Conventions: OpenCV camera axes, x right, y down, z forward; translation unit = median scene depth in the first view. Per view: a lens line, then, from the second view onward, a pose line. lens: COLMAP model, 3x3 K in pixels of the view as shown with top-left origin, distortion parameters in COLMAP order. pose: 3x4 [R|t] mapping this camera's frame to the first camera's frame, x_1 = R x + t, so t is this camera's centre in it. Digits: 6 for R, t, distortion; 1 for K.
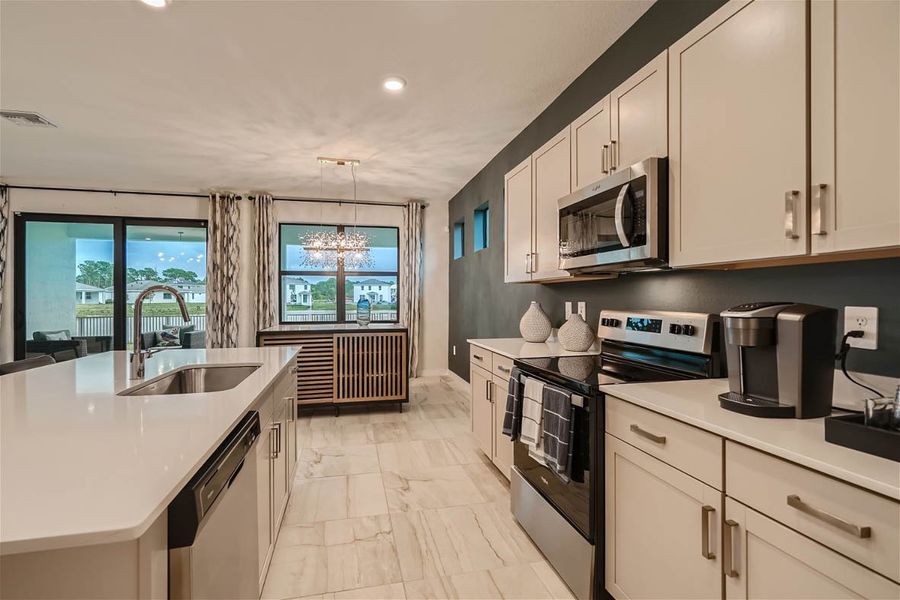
lens RADIAL K [[421.7, 0, 453.7], [0, 421.7, 298.6], [0, 0, 1]] dist [0.002005, 0.000559]
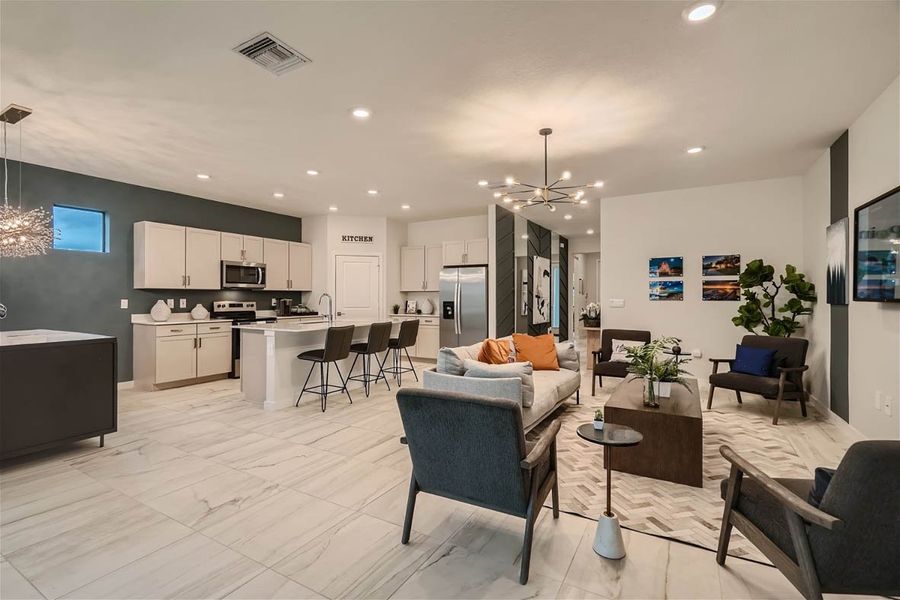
lens RADIAL K [[421.7, 0, 449.4], [0, 421.7, 295.4], [0, 0, 1]] dist [0.002005, 0.000559]
pose [[-0.734384, 0.001823, 0.678732, -1.086808], [0.000089, 0.999997, -0.002589, -0.003009], [-0.678734, -0.001841, -0.734381, 0.830003]]
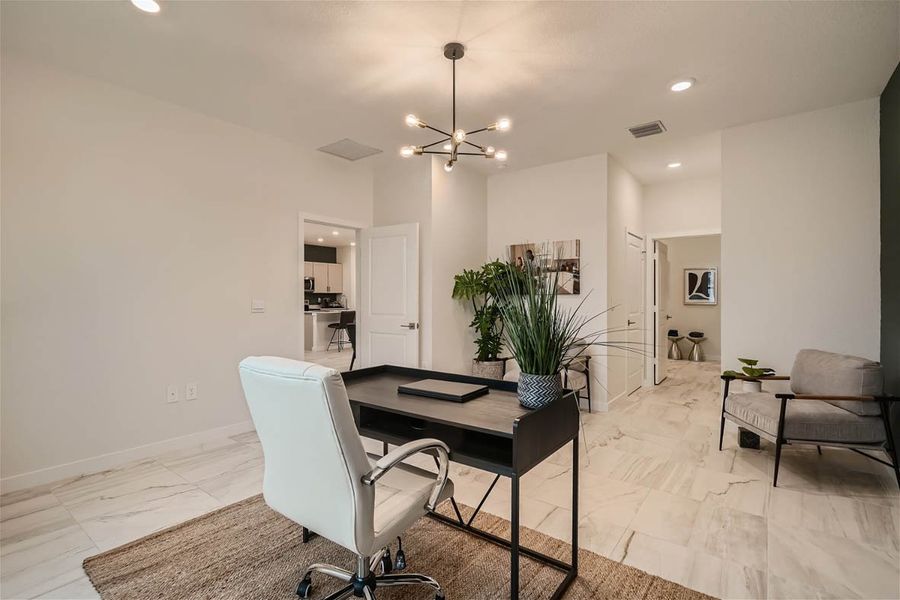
lens RADIAL K [[421.7, 0, 449.1], [0, 421.7, 301.3], [0, 0, 1]] dist [0.002005, 0.000559]
pose [[-0.650244, -0.007985, 0.759684, -1.885869], [-0.001112, 0.999954, 0.009559, -0.000521], [-0.759725, 0.005371, -0.650223, 1.144577]]
